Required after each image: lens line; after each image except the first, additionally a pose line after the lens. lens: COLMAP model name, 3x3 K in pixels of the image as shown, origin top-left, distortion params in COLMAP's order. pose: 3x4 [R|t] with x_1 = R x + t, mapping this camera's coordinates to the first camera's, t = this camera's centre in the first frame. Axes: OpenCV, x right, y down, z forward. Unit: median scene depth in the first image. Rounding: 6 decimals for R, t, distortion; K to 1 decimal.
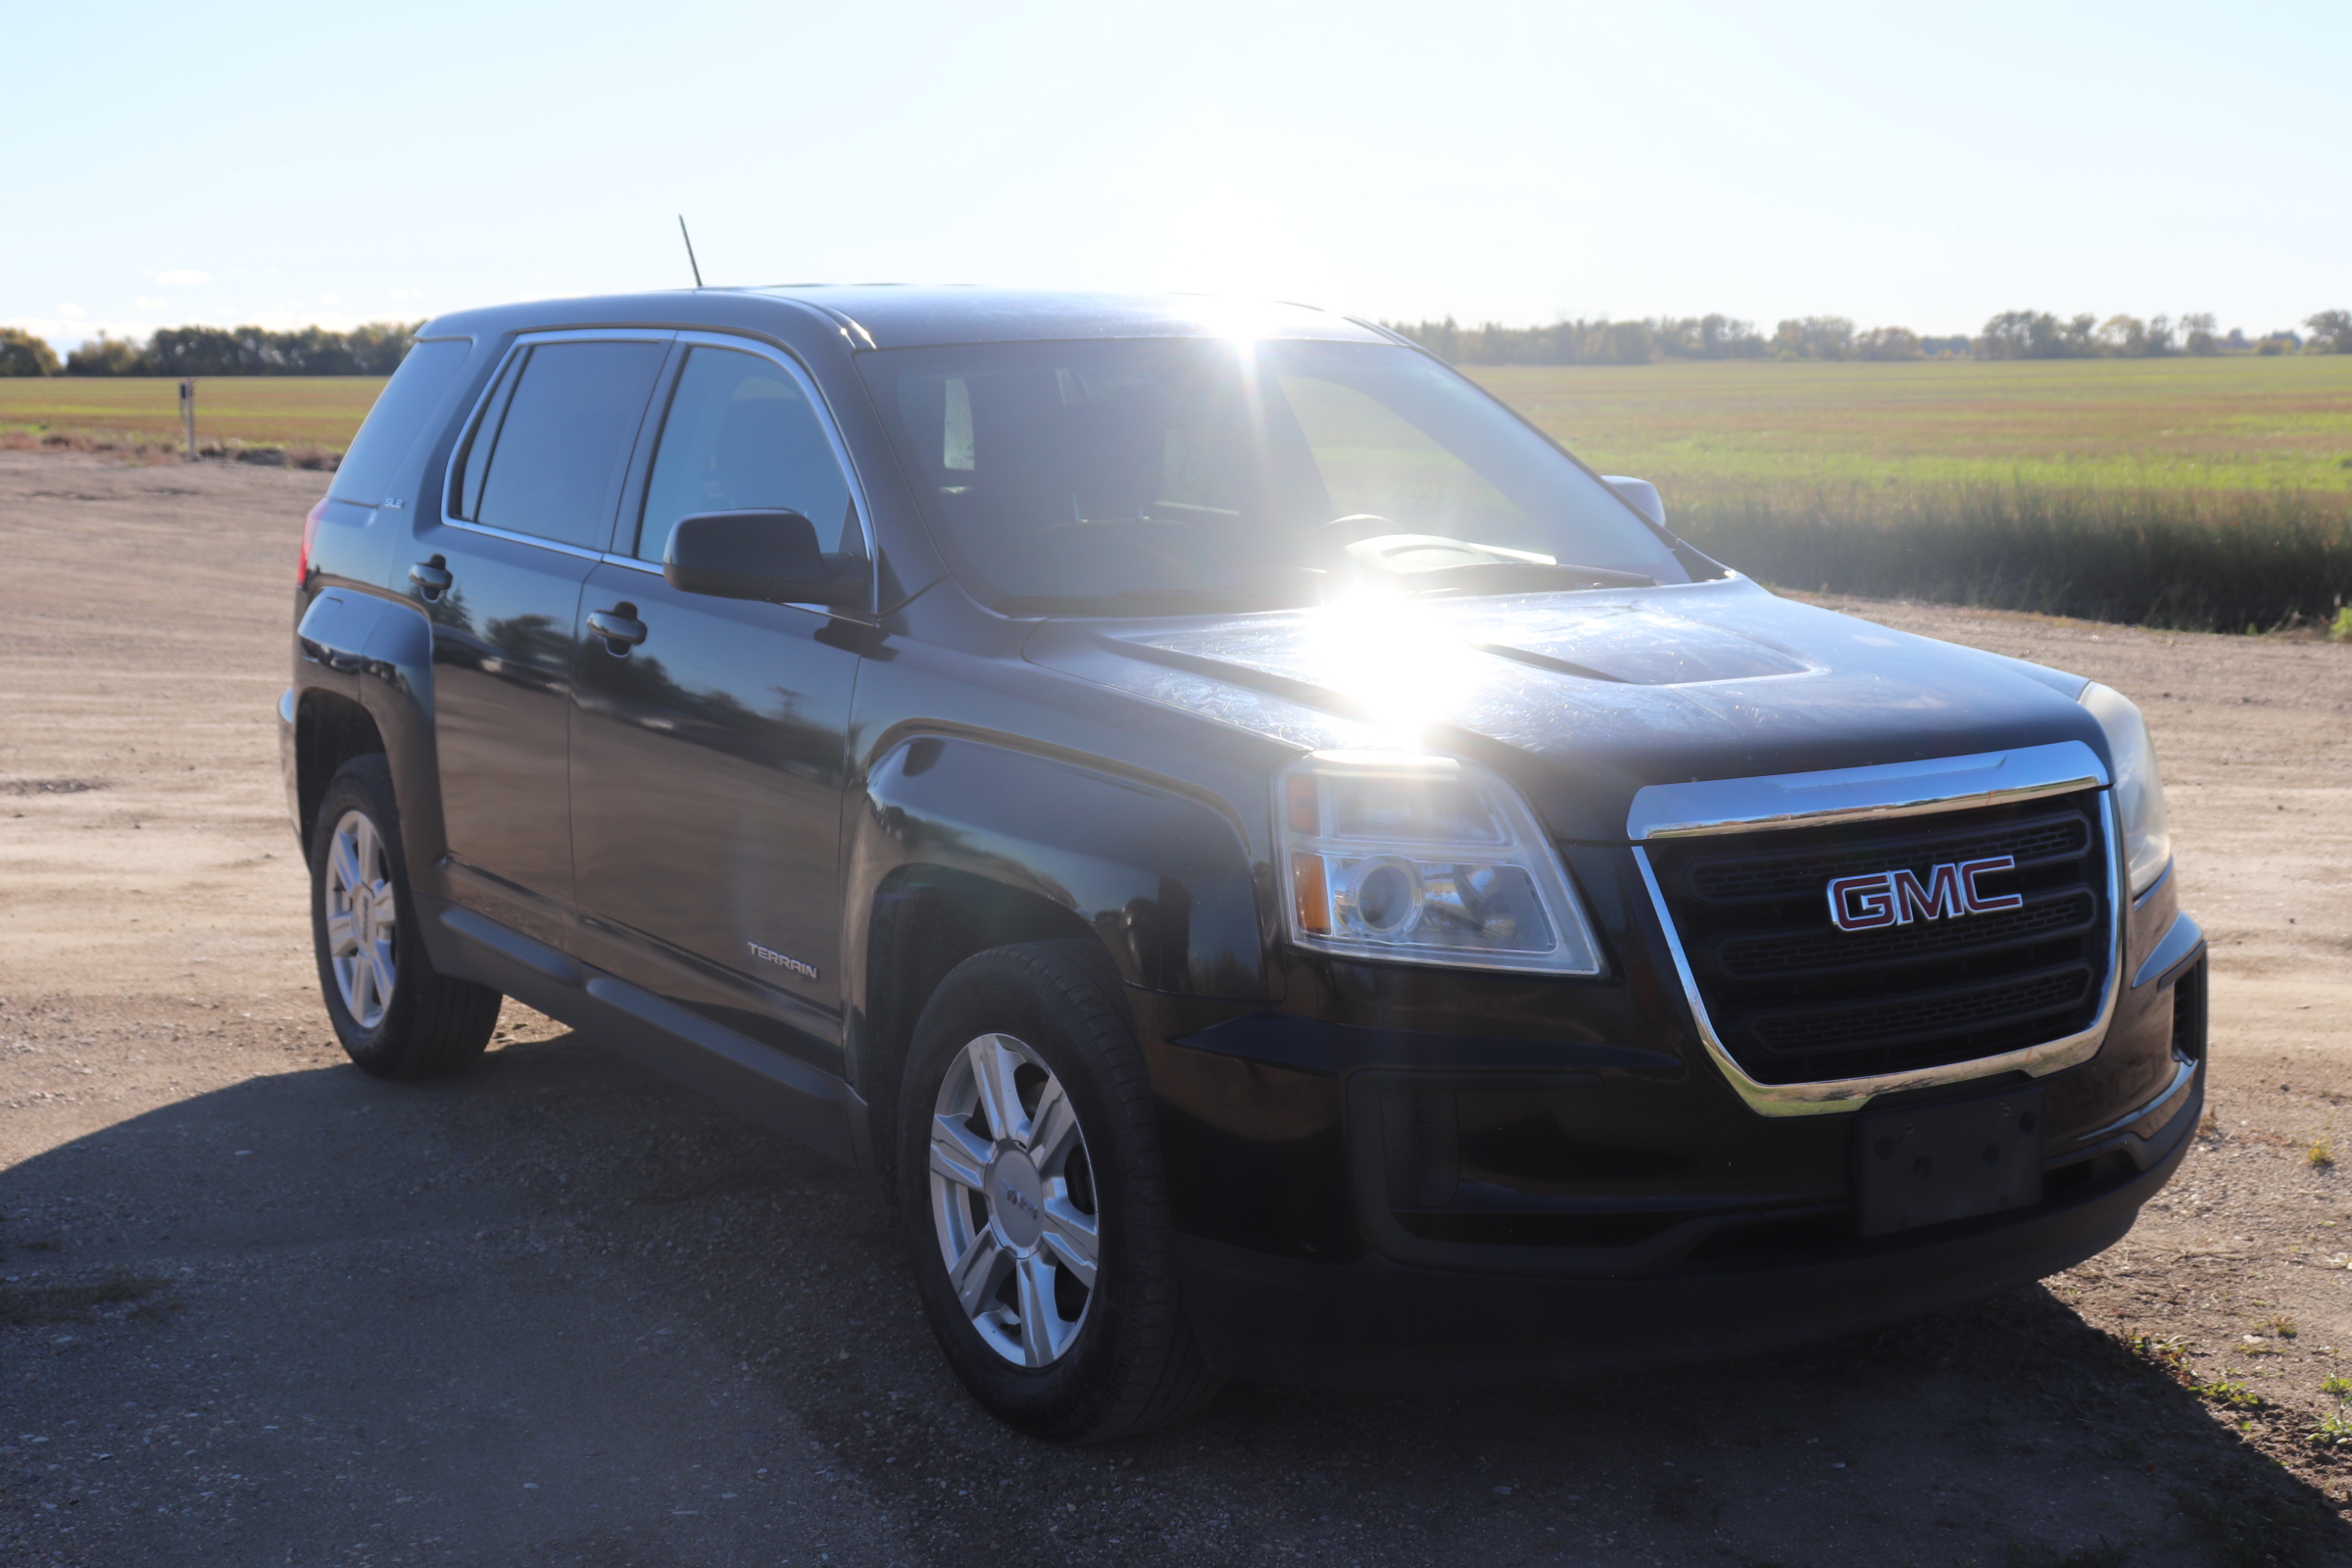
lens RADIAL K [[3339.6, 0, 1176.0], [0, 3339.6, 784.0], [0, 0, 1]] dist [-0.271840, 1.494696]
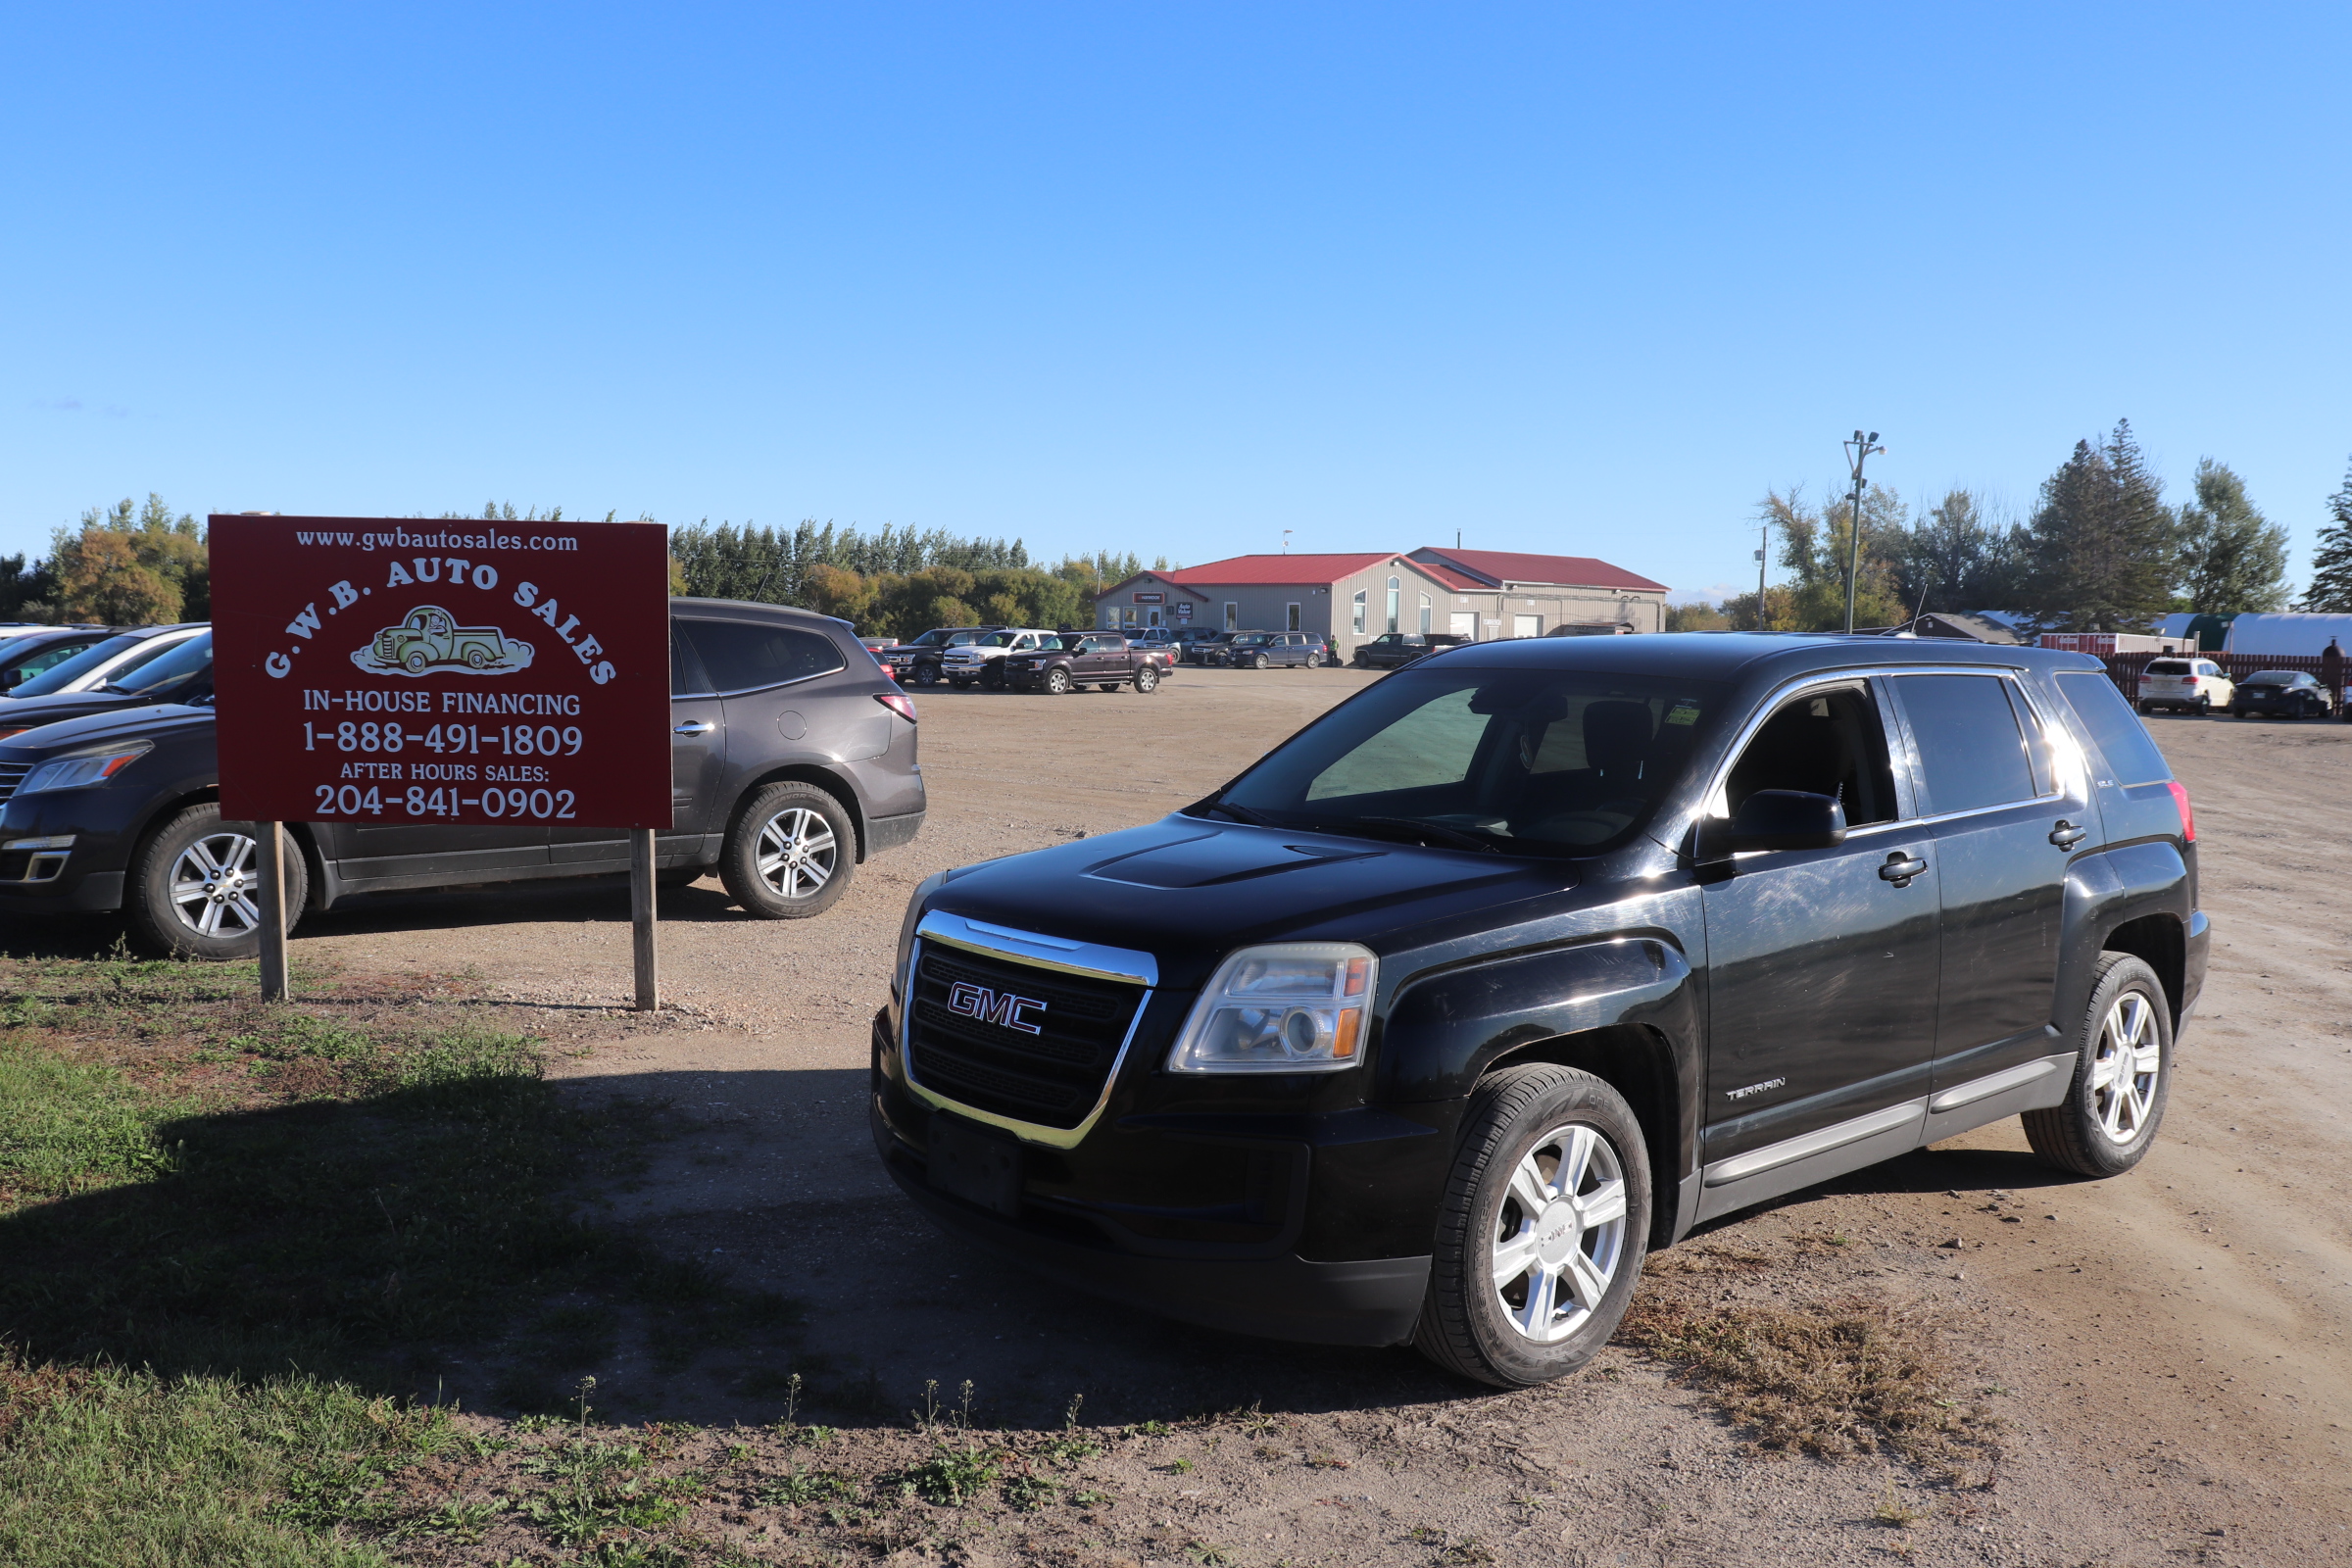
lens RADIAL K [[2145.8, 0, 1176.0], [0, 2145.8, 784.0], [0, 0, 1]] dist [-0.088262, 0.002250]
pose [[0.124850, 0.086888, -0.988364, 0.183861], [-0.152888, 0.985945, 0.067363, -0.023369], [0.980325, 0.142698, 0.136379, 0.130169]]
